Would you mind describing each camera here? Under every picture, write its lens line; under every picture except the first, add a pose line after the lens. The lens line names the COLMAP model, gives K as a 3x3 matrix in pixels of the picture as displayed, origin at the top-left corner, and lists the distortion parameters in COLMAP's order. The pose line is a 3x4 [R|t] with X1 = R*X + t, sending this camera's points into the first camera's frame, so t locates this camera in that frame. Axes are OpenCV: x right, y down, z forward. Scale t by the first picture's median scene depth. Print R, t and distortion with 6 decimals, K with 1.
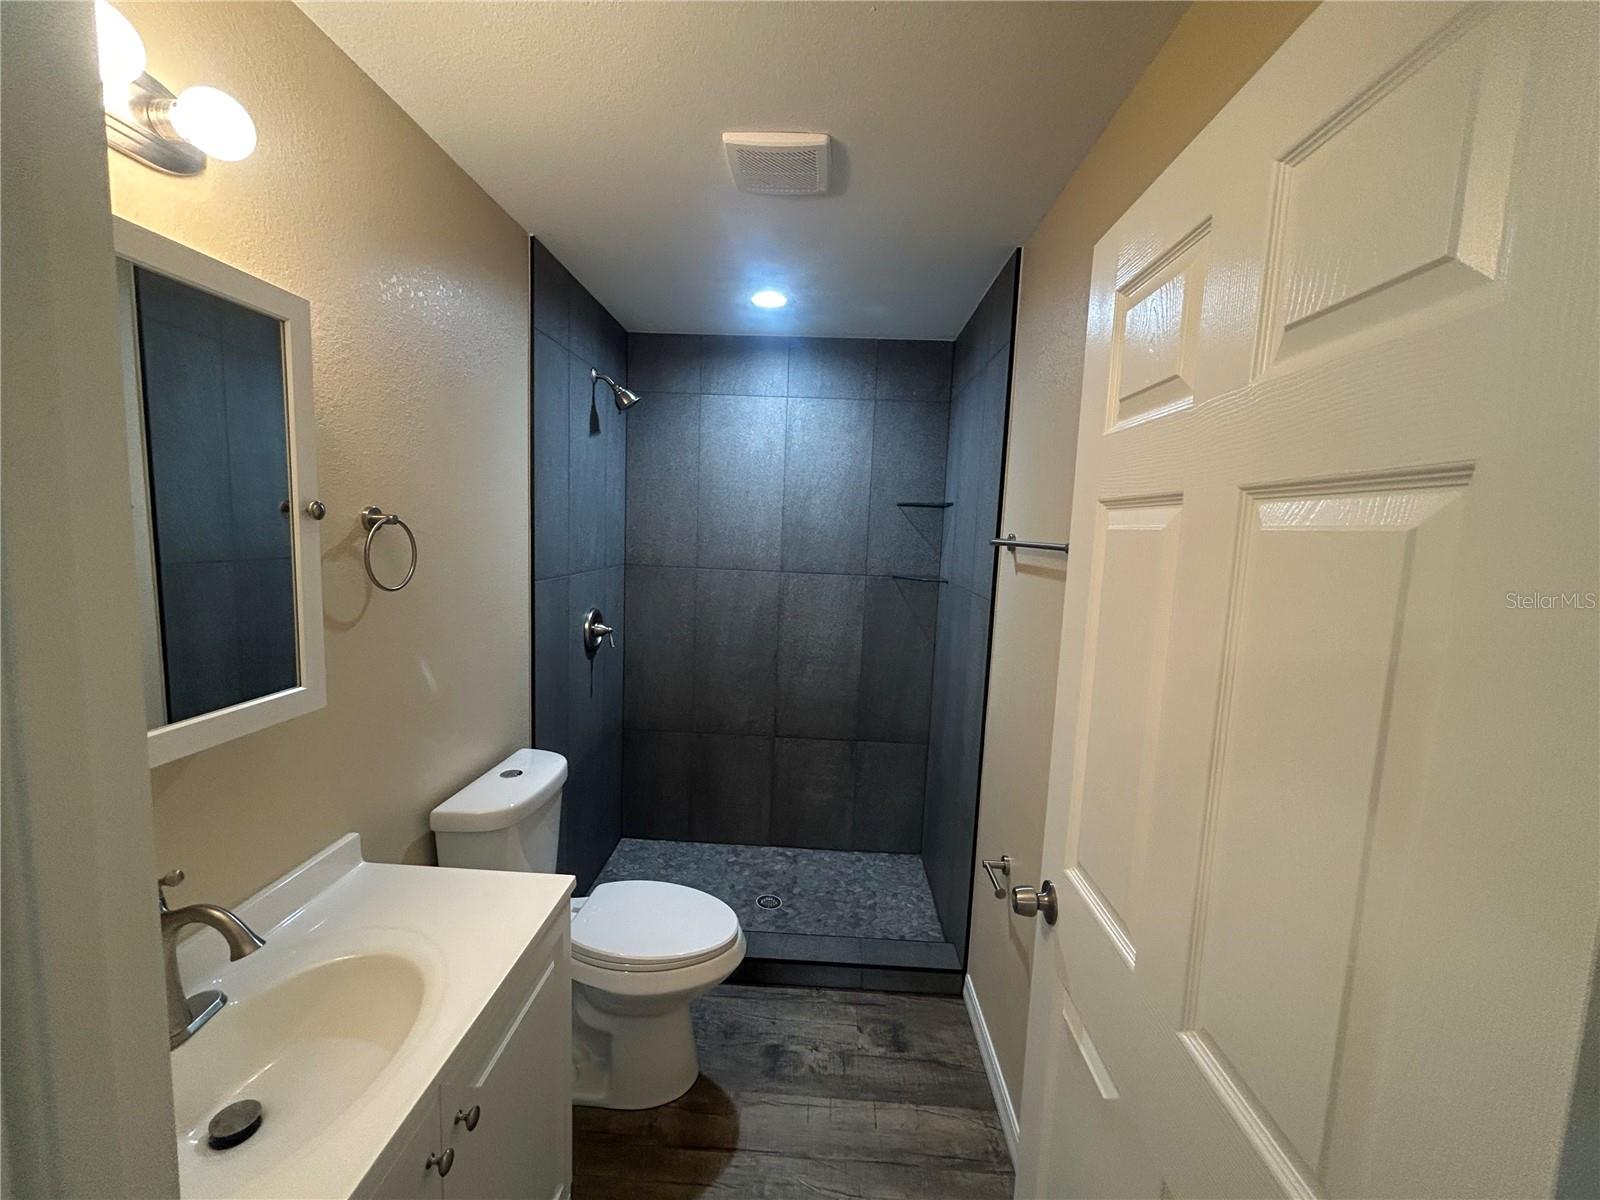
lens RADIAL K [[652.9, 0, 800.0], [0, 652.9, 600.0], [0, 0, 1]] dist [0.000047, 0.000000]
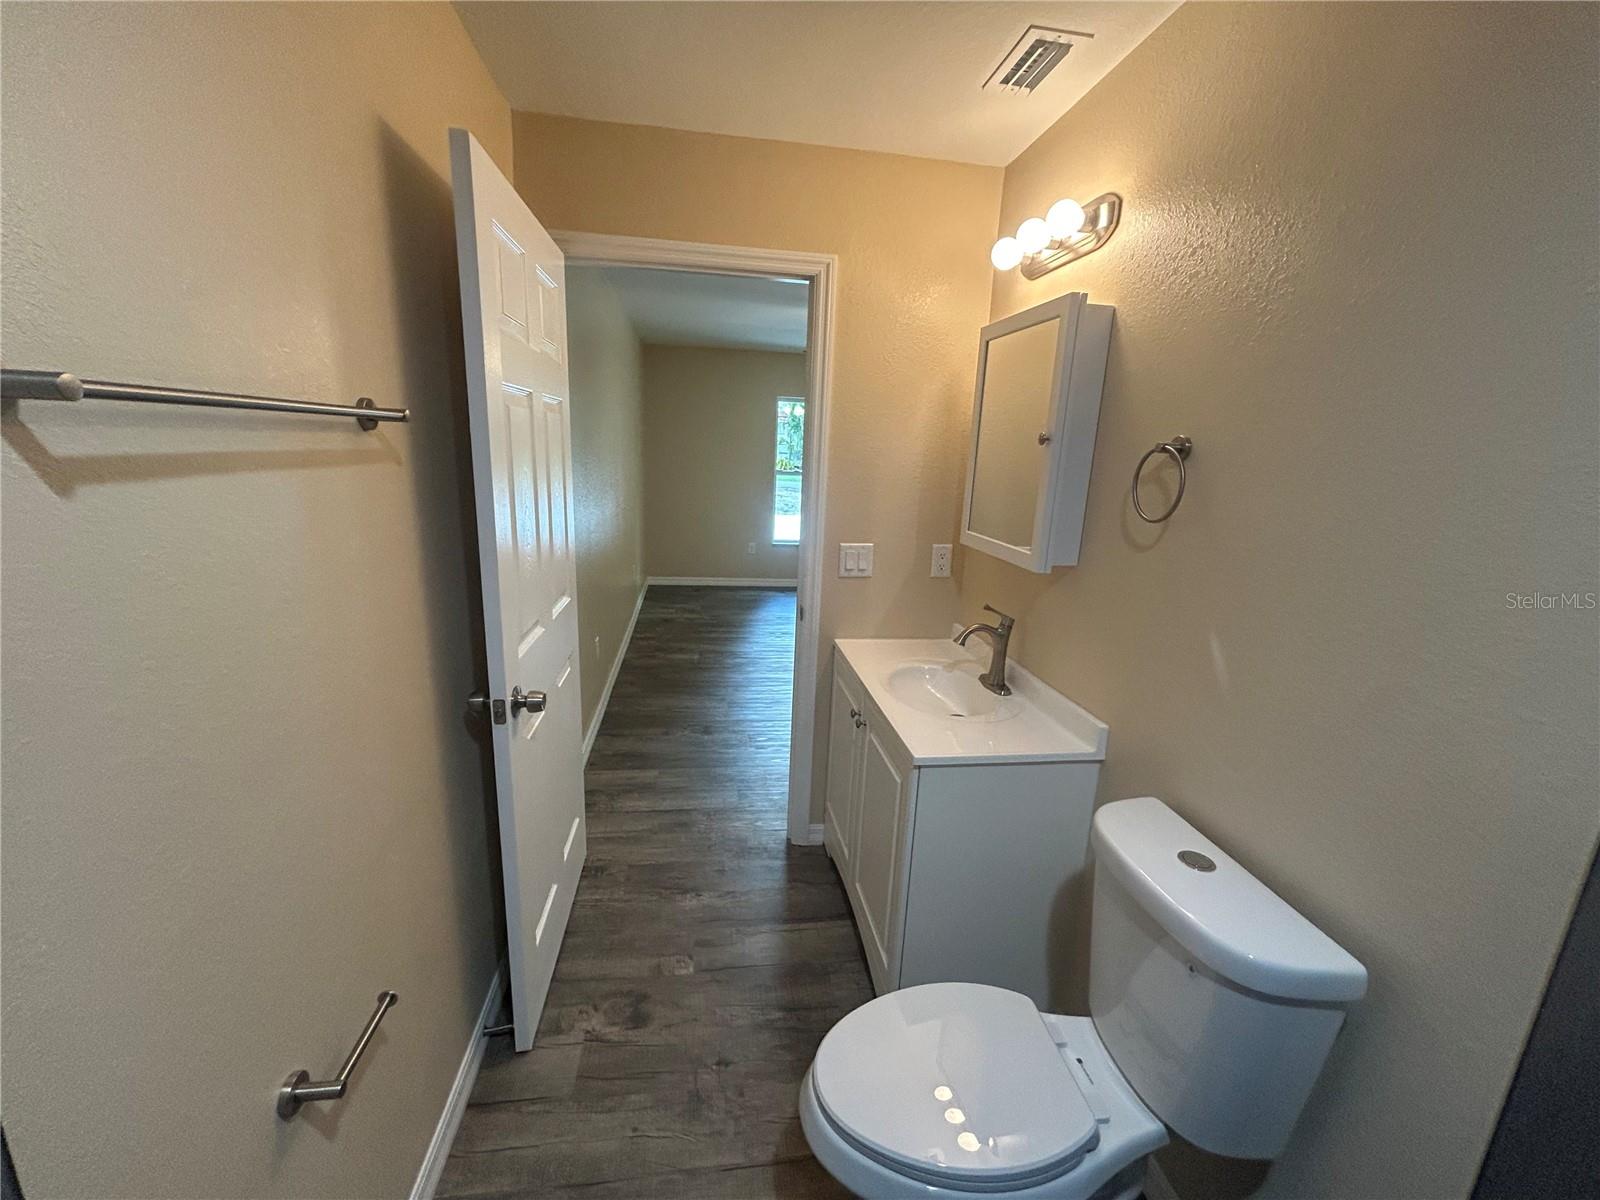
lens RADIAL K [[652.9, 0, 800.0], [0, 652.9, 600.0], [0, 0, 1]] dist [0.000047, 0.000000]
pose [[-0.979617, -0.037911, -0.197266, 0.066567], [-0.102459, 0.938983, 0.328349, -0.145315], [0.172781, 0.341868, -0.923728, 1.577348]]
